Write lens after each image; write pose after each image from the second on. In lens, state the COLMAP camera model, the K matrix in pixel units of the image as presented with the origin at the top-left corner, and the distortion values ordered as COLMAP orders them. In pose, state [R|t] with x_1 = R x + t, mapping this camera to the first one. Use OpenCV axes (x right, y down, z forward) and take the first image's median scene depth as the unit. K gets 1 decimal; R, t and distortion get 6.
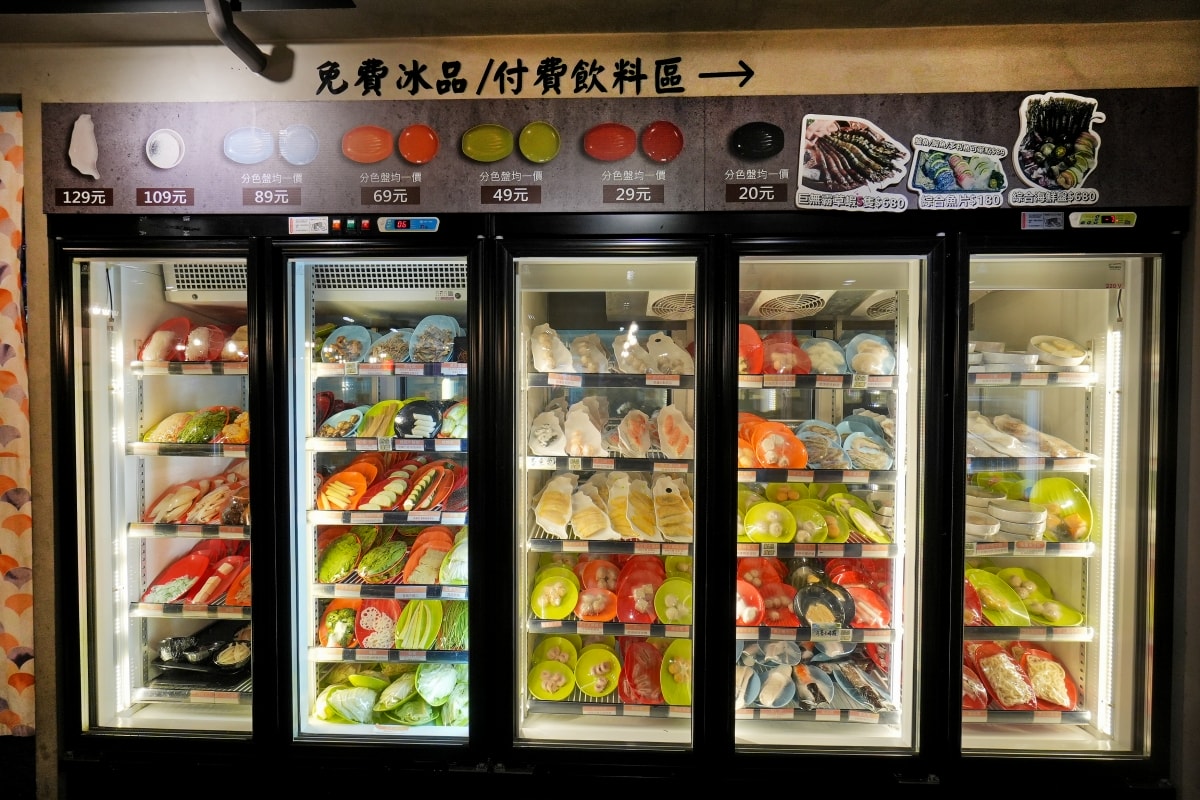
lens RADIAL K [[513.8, 0, 601.6], [0, 513.8, 399.8], [0, 0, 1]] dist [0.002159, 0.000487]
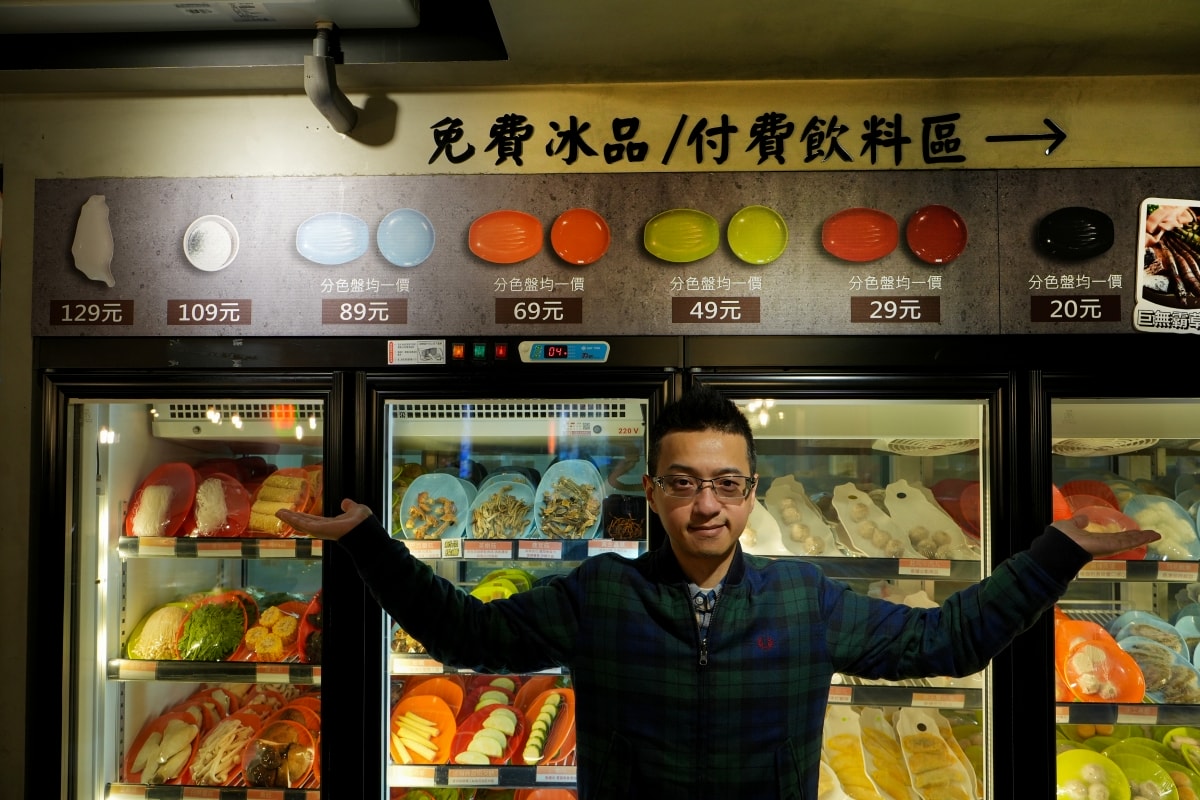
lens RADIAL K [[937.5, 0, 599.2], [0, 937.5, 400.1], [0, 0, 1]] dist [-0.002165, 0.007473]
pose [[0.999982, -0.003175, -0.004993, -0.321333], [0.002932, 0.998844, -0.047975, -0.215496], [0.005140, 0.047960, 0.998836, -0.243919]]
